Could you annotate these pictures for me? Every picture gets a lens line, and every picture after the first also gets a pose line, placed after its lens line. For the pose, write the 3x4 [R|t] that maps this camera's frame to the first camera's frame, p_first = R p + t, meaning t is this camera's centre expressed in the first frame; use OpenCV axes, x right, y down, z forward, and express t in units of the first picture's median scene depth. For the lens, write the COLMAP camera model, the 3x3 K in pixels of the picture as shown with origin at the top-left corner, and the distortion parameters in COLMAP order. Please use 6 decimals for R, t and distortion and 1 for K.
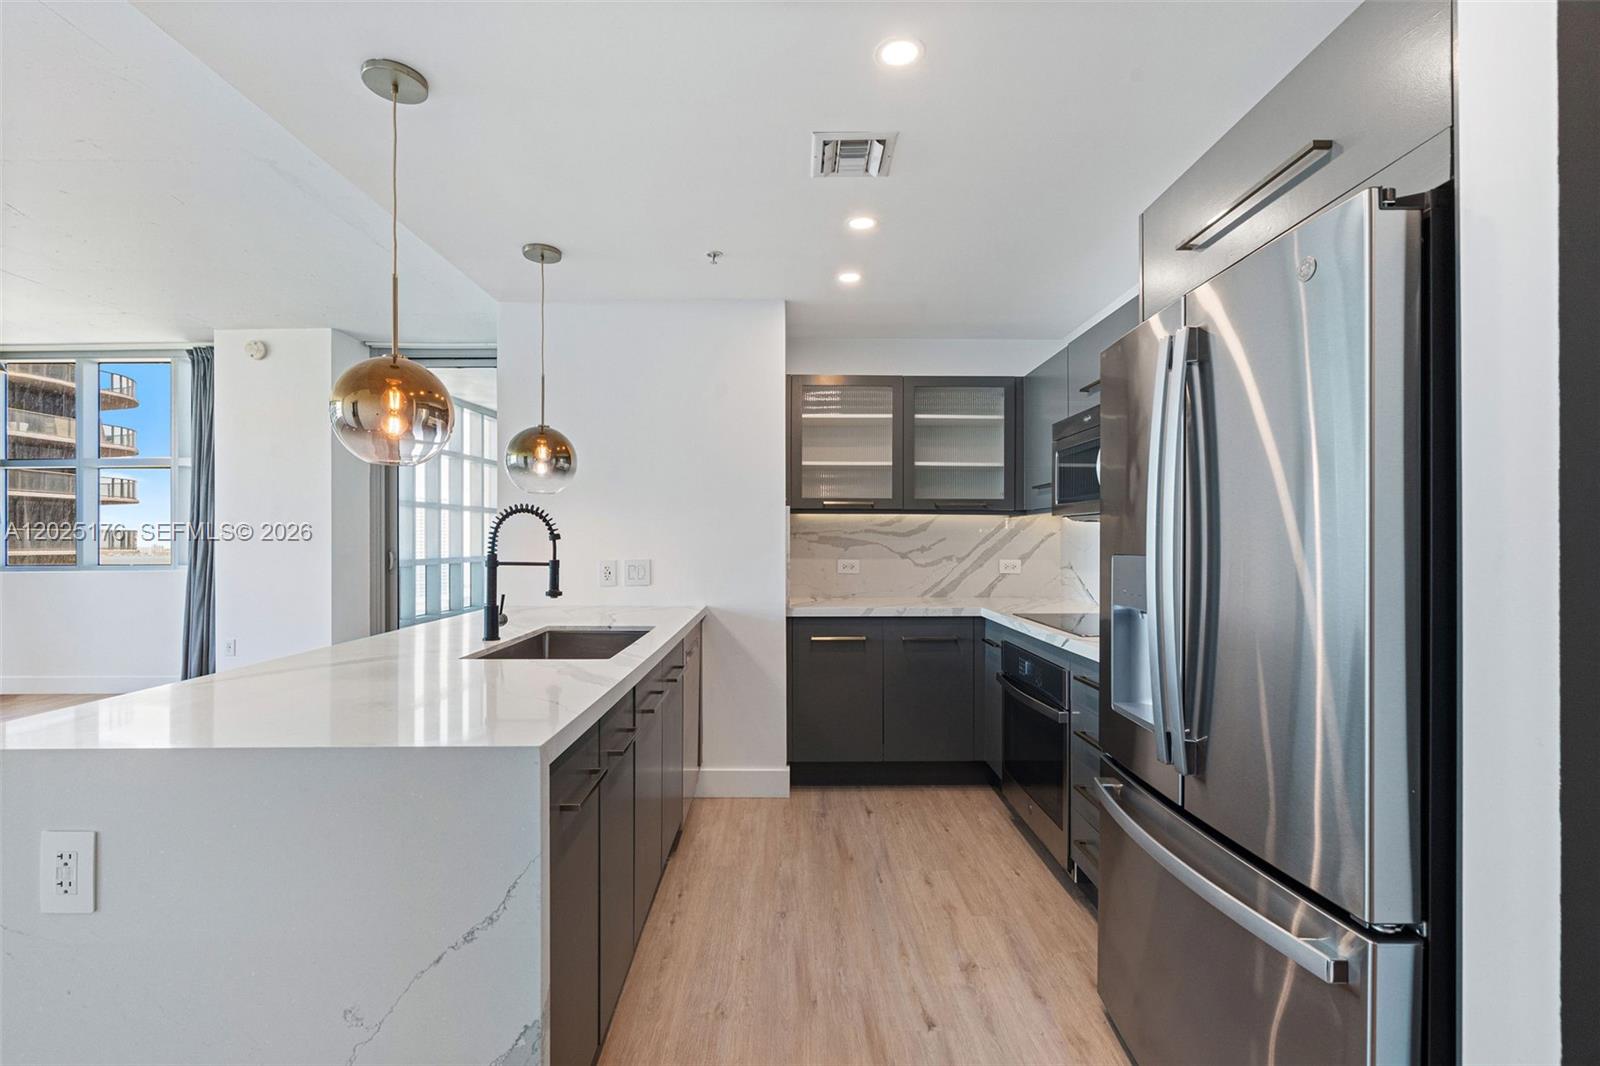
lens RADIAL K [[717.1, 0, 795.9], [0, 717.1, 538.6], [0, 0, 1]] dist [-0.008712, 0.000921]
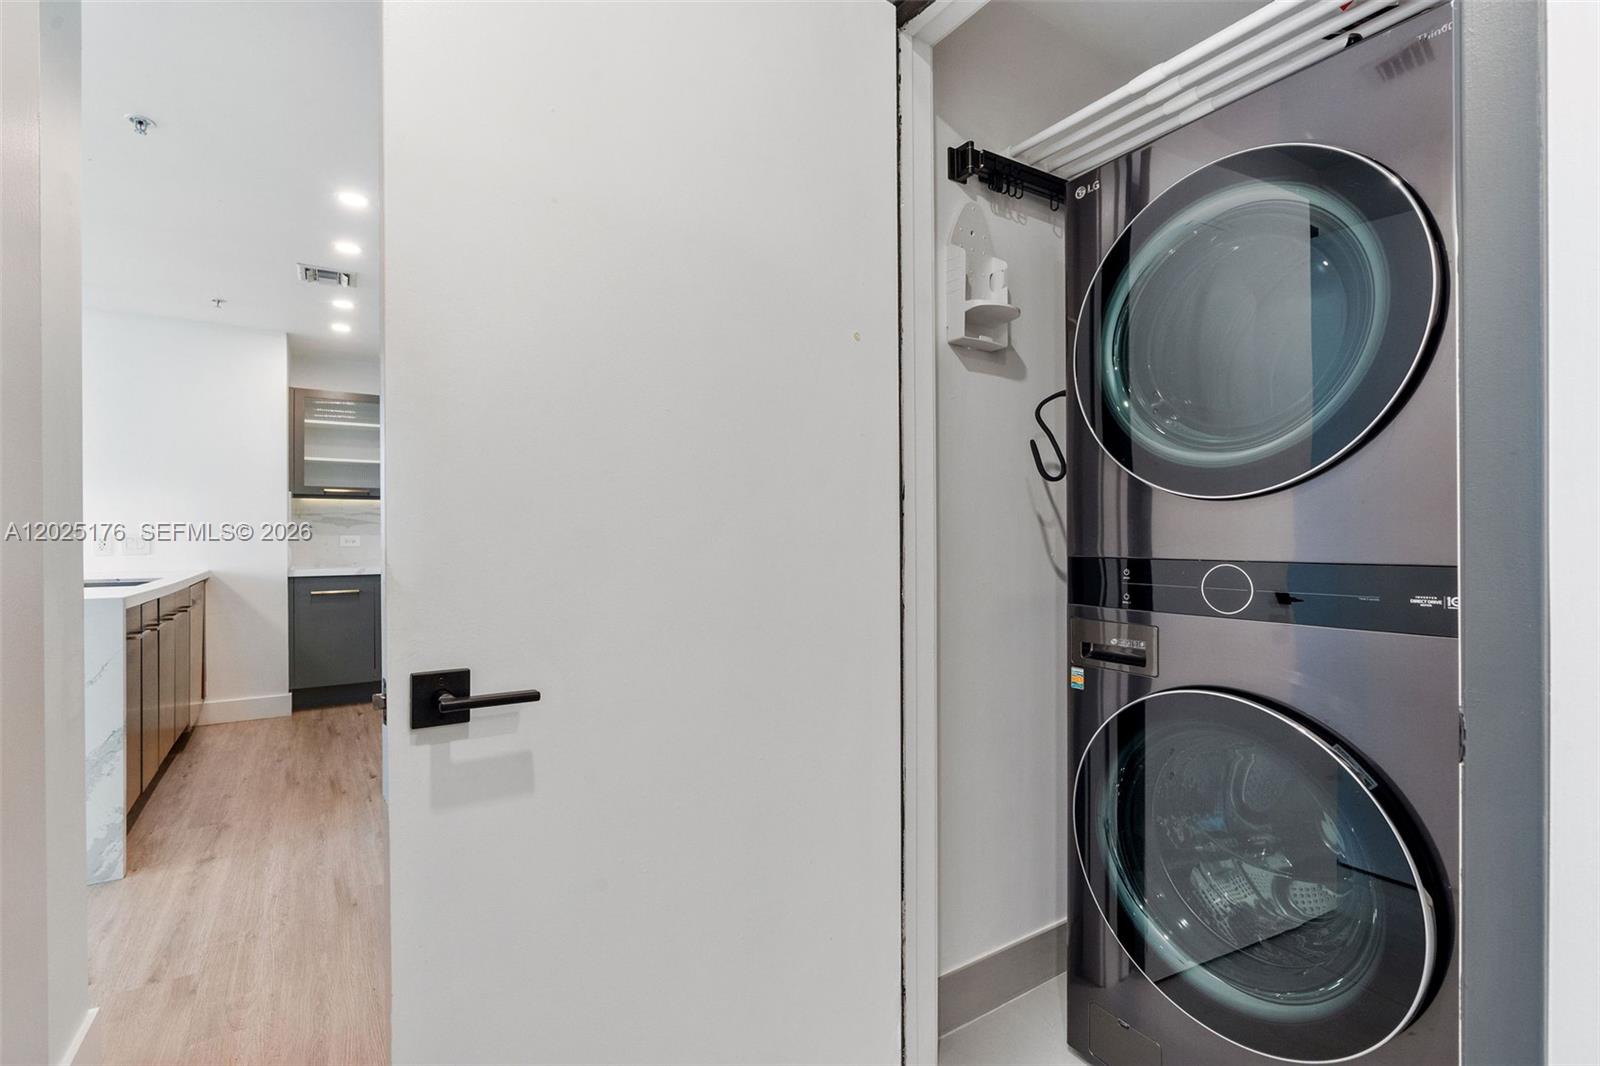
lens RADIAL K [[732.1, 0, 802.7], [0, 732.1, 532.7], [0, 0, 1]] dist [-0.008157, -0.000102]
pose [[0.840035, -0.001989, 0.542528, 0.056898], [0.004270, 0.999987, -0.002945, 0.039158], [-0.542515, 0.004790, 0.840033, -0.648996]]
